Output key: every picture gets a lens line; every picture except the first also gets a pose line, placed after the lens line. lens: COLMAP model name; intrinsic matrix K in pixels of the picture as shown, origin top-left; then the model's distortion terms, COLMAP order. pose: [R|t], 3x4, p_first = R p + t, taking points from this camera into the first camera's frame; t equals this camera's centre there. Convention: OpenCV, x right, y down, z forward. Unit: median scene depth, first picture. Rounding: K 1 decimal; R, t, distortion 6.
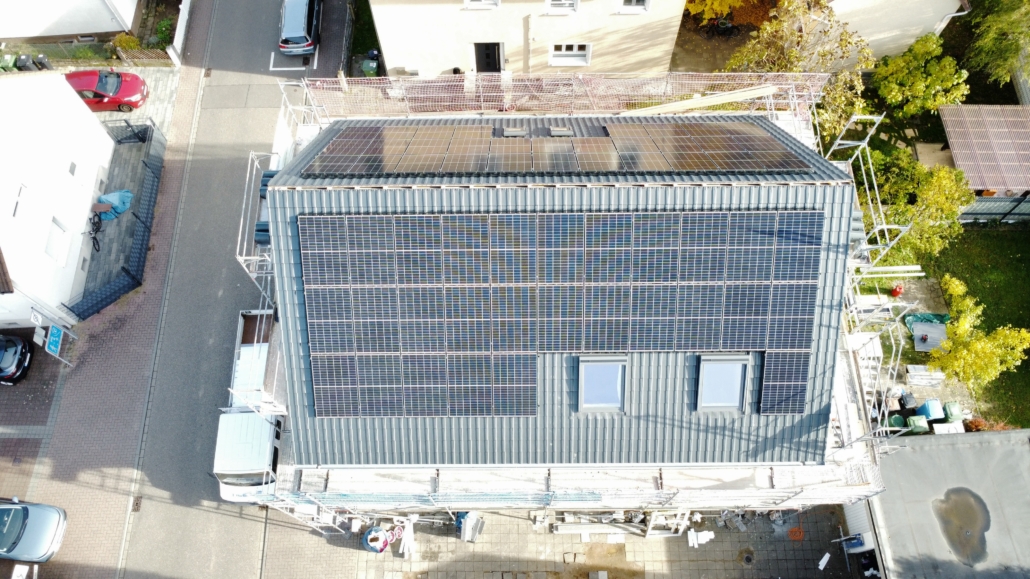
lens RADIAL K [[743.7, 0, 515.0], [0, 743.7, 289.5], [0, 0, 1]] dist [-0.031012, -0.006588]
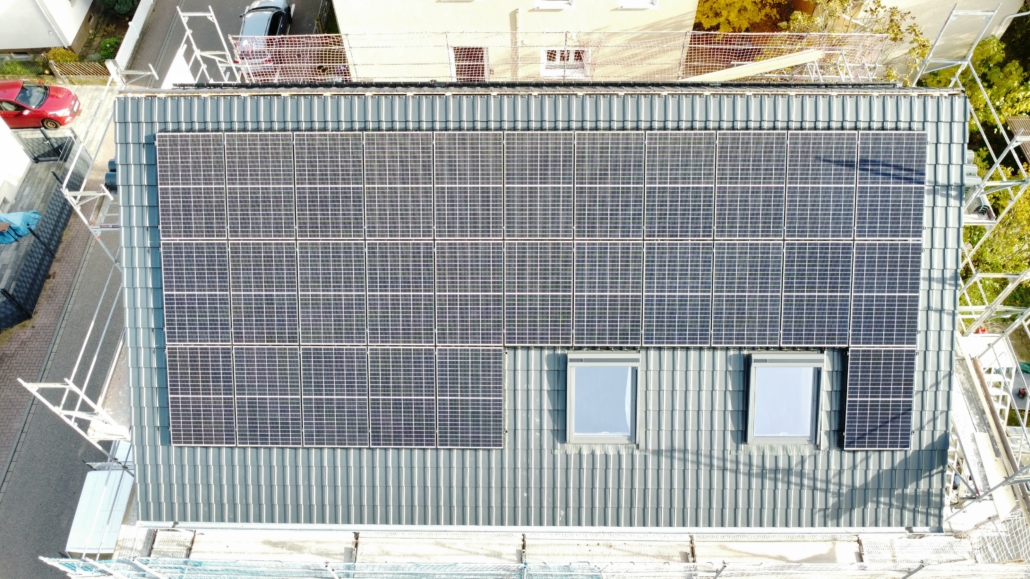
lens RADIAL K [[743.7, 0, 515.0], [0, 743.7, 289.5], [0, 0, 1]] dist [-0.031012, -0.006588]
pose [[0.999898, 0.011370, -0.008662, 0.043971], [-0.012677, 0.985377, -0.169916, 0.144336], [0.006604, 0.170009, 0.985420, 0.329704]]
